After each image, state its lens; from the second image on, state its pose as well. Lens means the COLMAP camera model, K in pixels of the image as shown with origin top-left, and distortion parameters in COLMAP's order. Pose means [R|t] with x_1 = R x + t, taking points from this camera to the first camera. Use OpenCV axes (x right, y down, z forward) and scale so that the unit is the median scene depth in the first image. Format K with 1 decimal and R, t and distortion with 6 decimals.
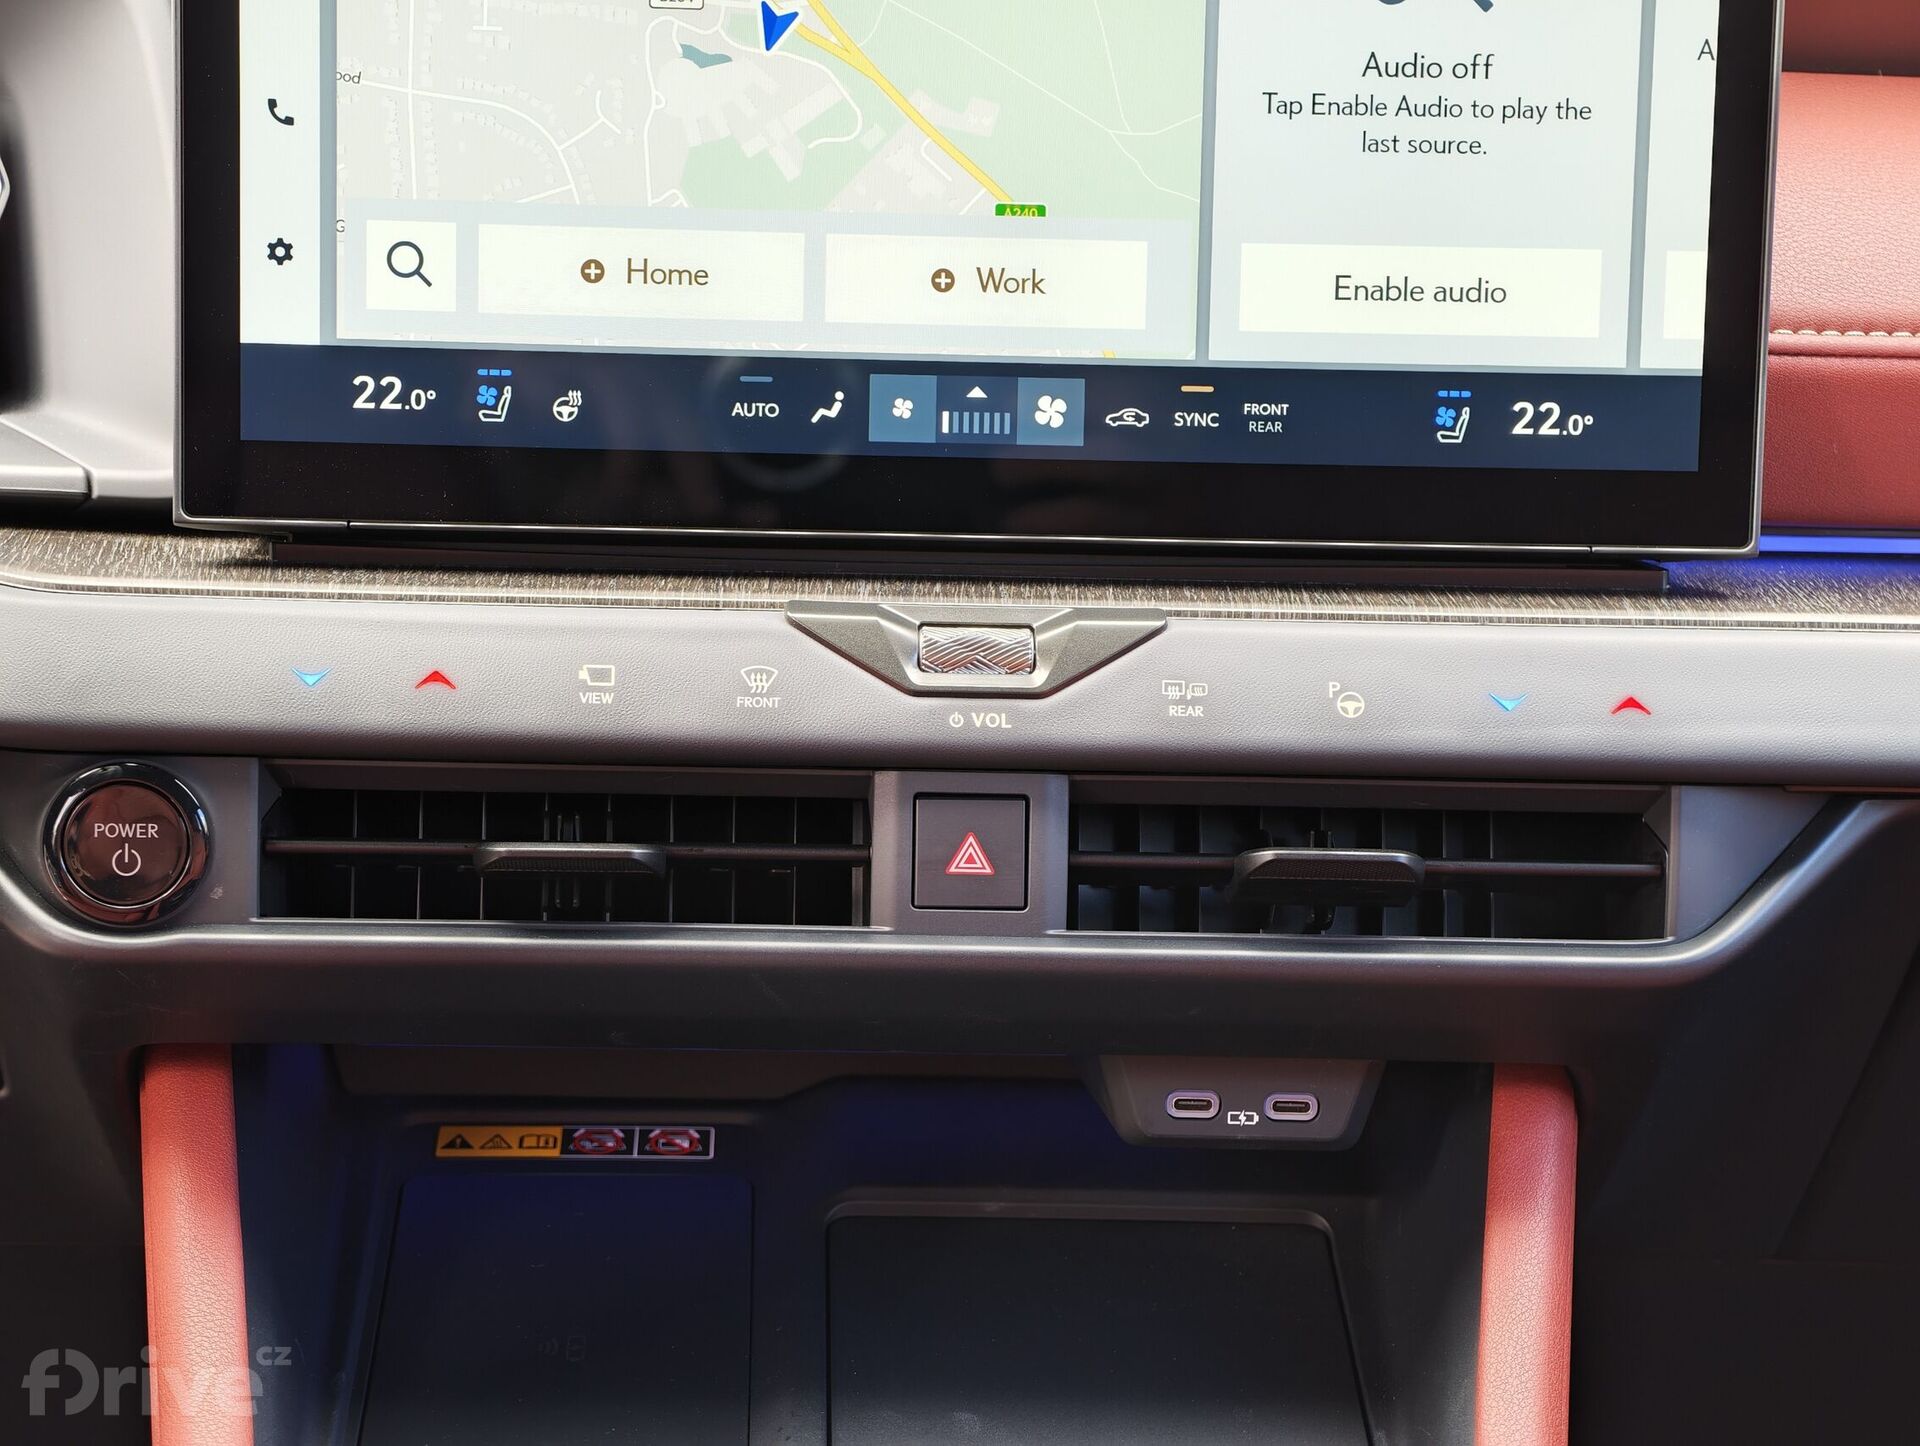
lens RADIAL K [[4321.6, 0, 960.7], [0, 4321.6, 724.7], [0, 0, 1]] dist [0.212376, 0.000000]
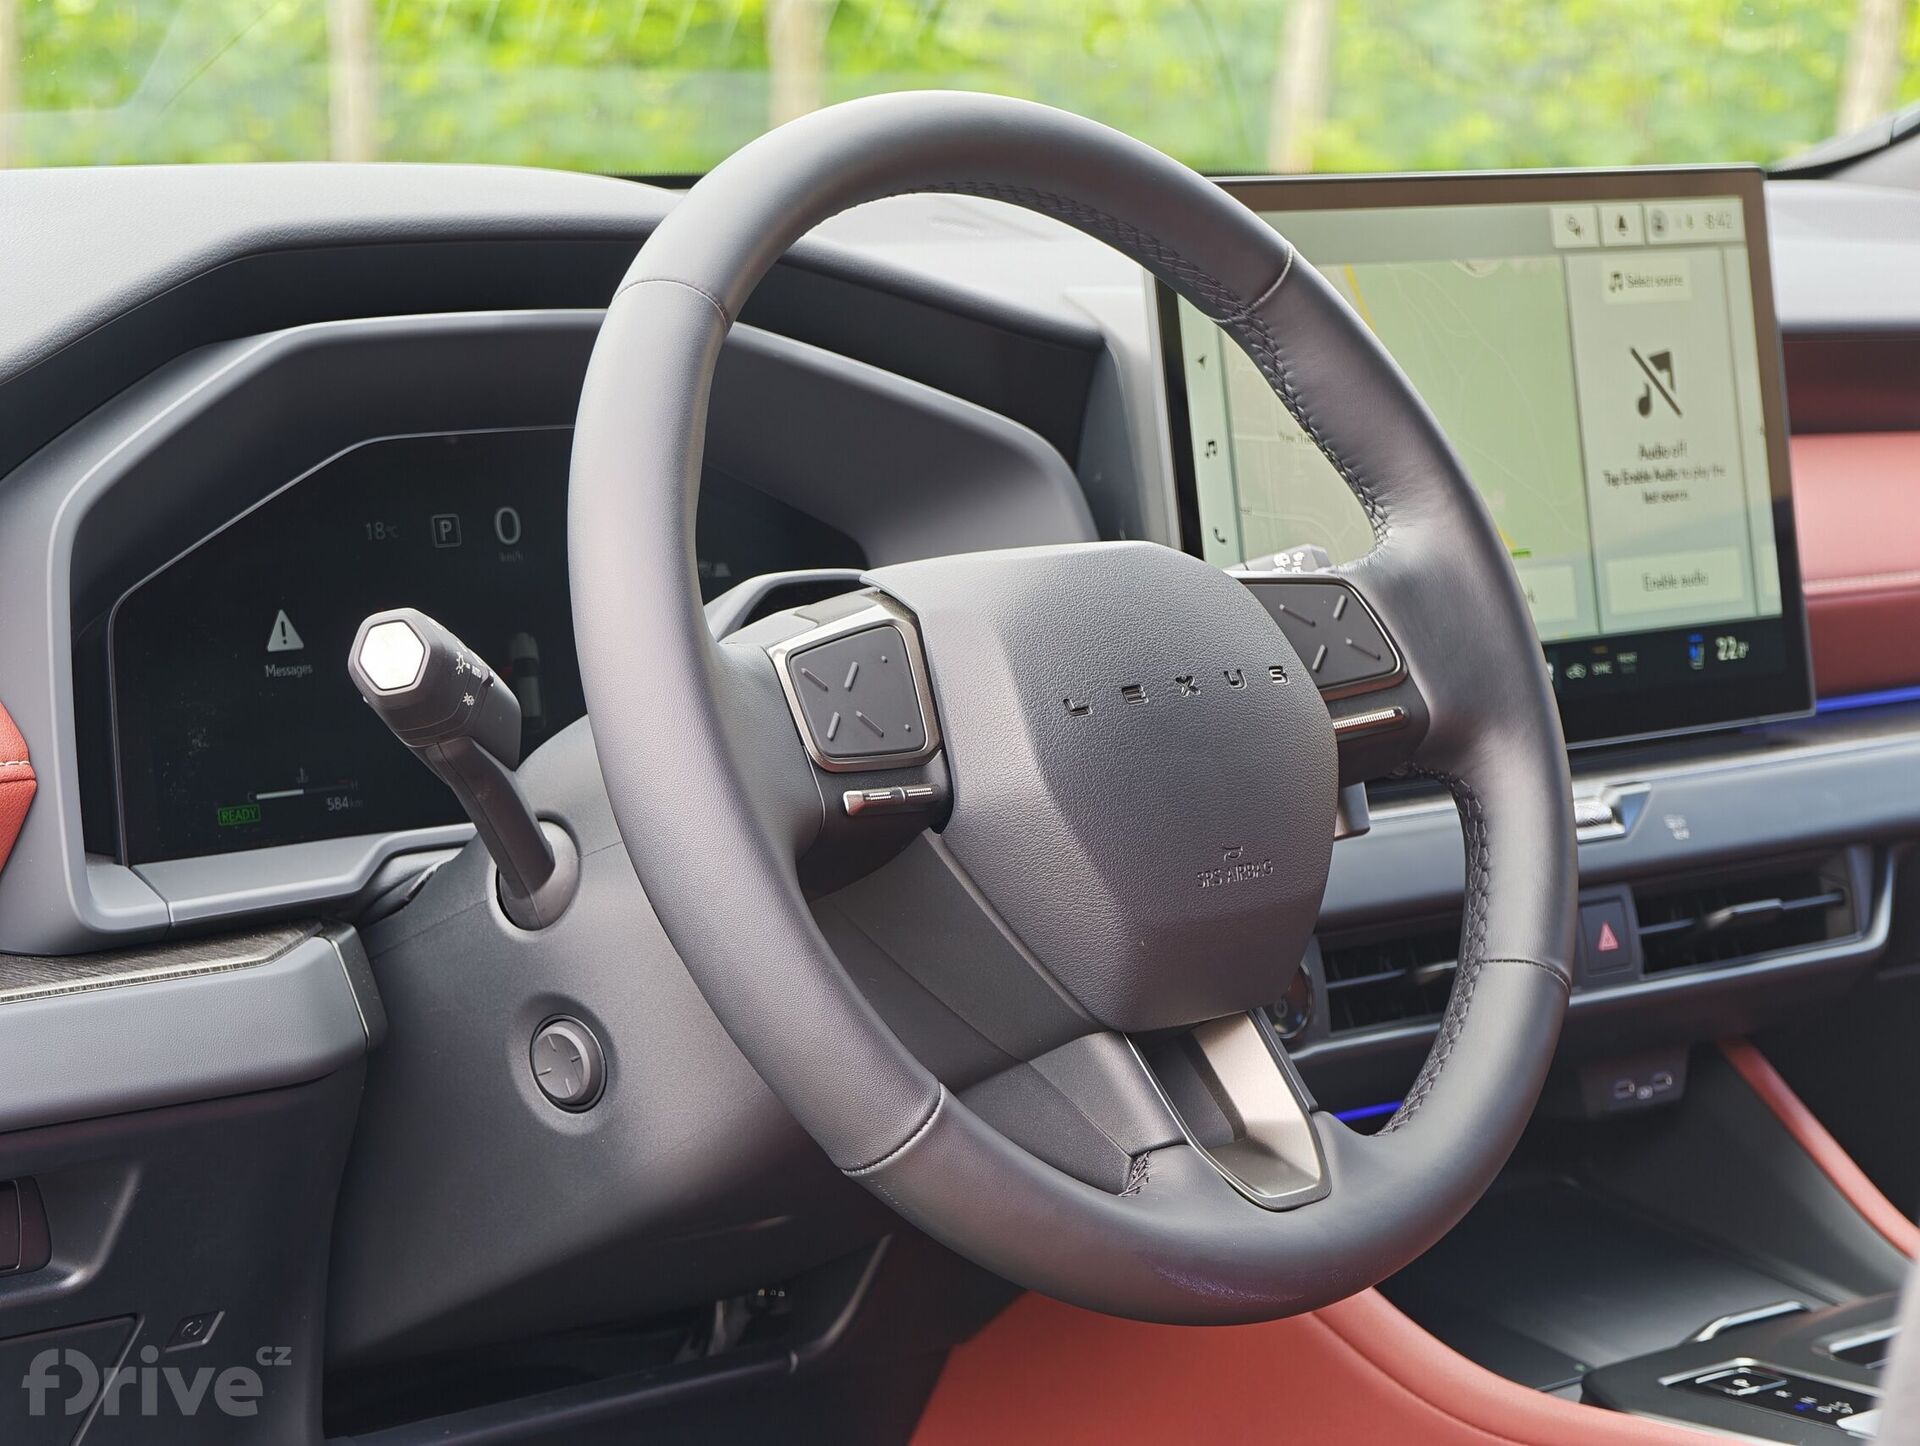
lens RADIAL K [[5465.0, 0, 955.3], [0, 5465.0, 719.1], [0, 0, 1]] dist [0.367199, 0.000000]
pose [[0.725558, -0.109499, 0.679394, -1.563560], [0.182314, 0.982569, -0.036339, -0.019981], [-0.663572, 0.150229, 0.732874, -0.378838]]
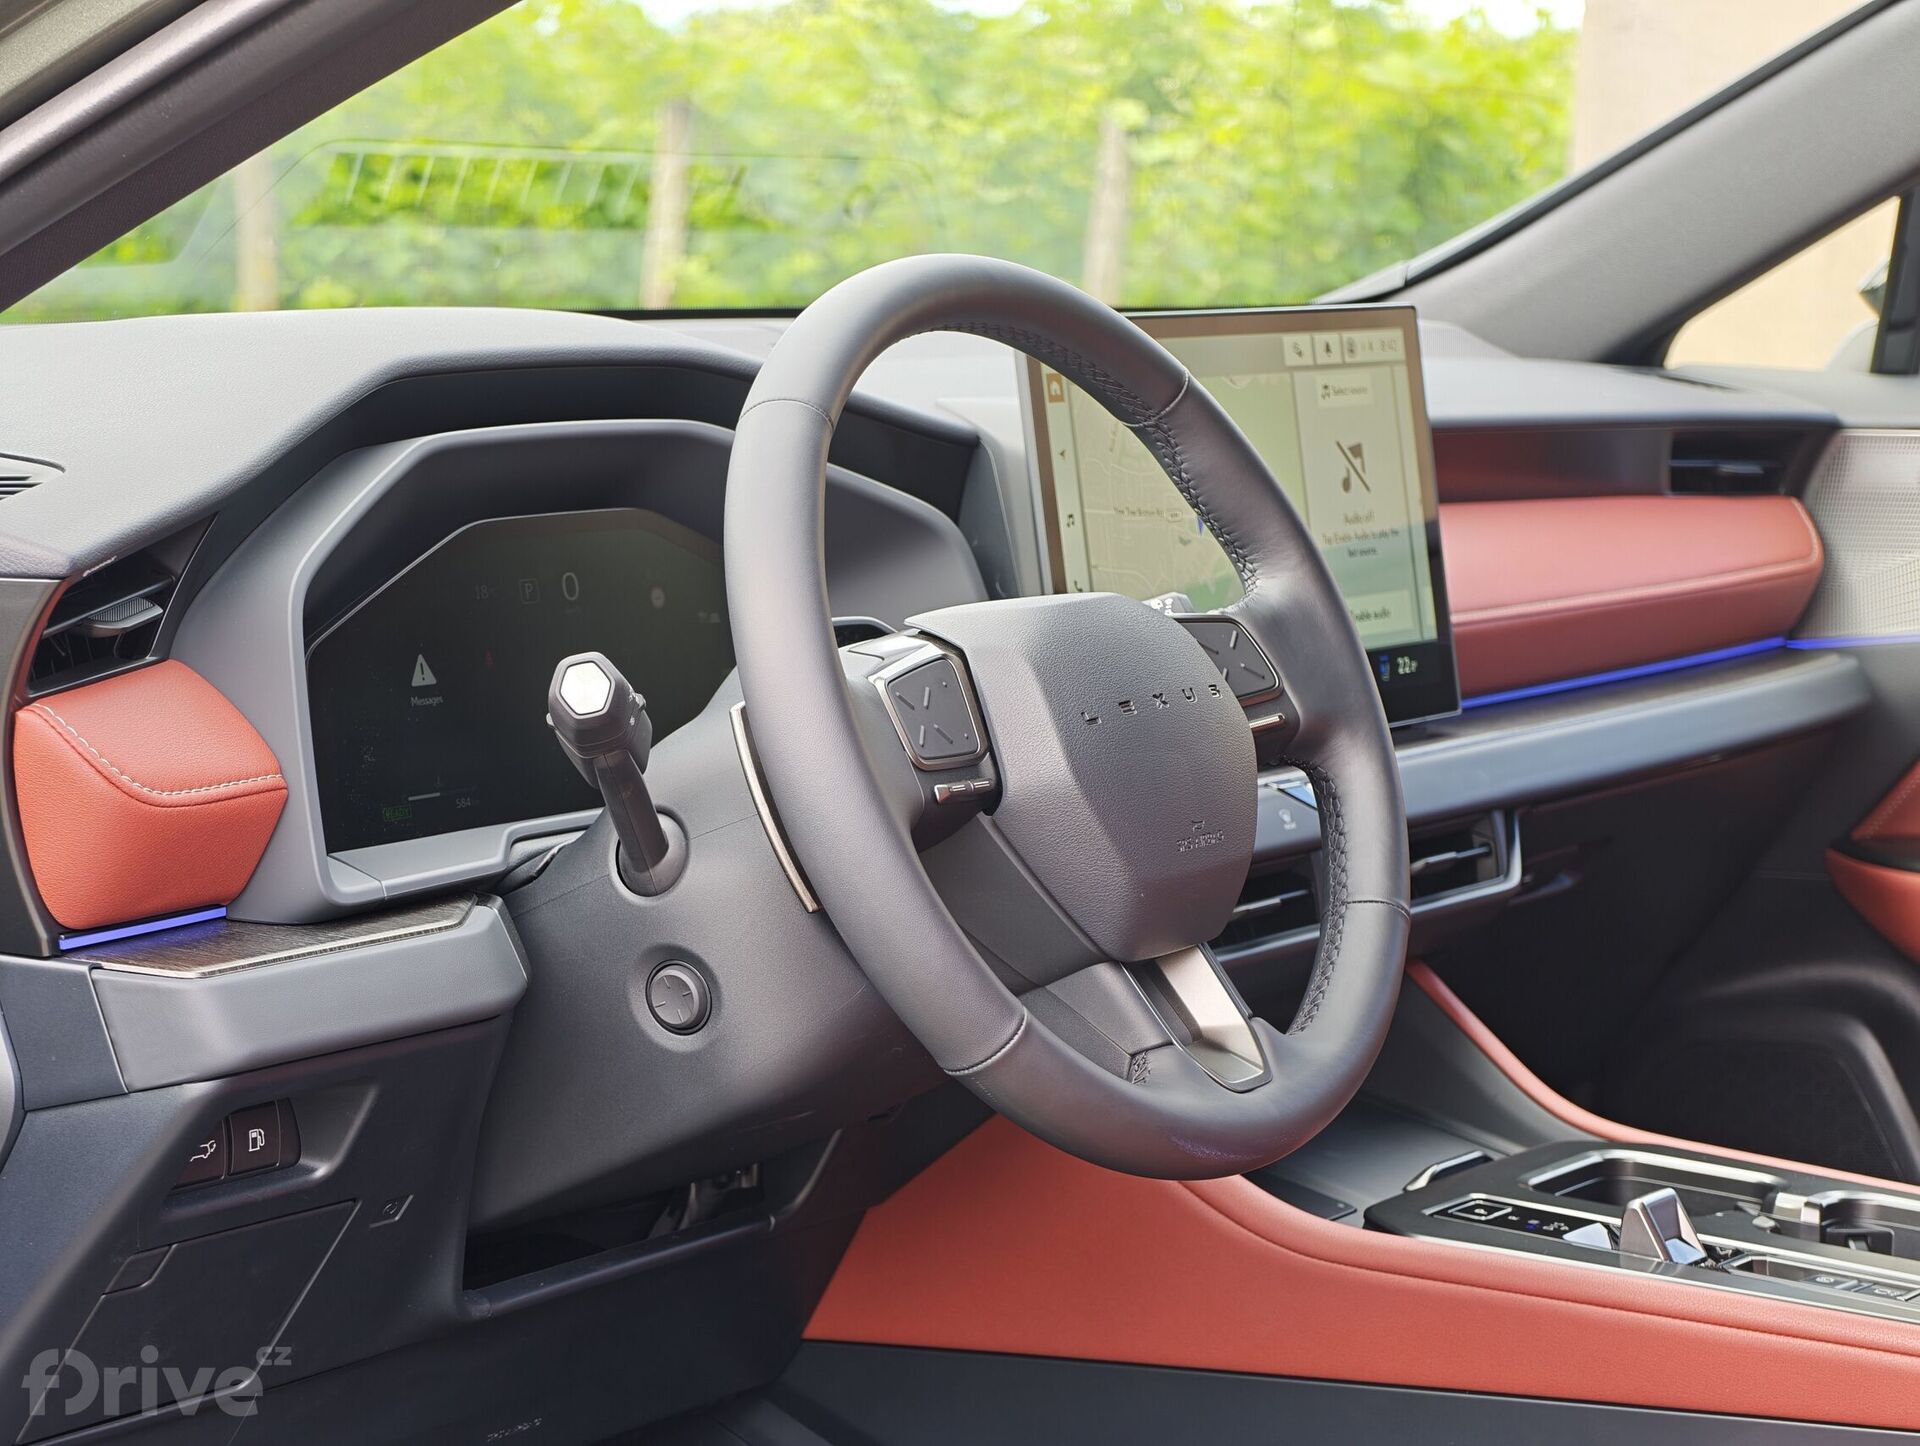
lens RADIAL K [[4321.6, 0, 963.8], [0, 4321.6, 718.1], [0, 0, 1]] dist [0.212376, 0.000000]
pose [[0.616594, -0.120894, 0.777944, -1.786558], [0.203823, 0.978963, -0.009416, -0.069290], [-0.760440, 0.164368, 0.628263, -0.247168]]
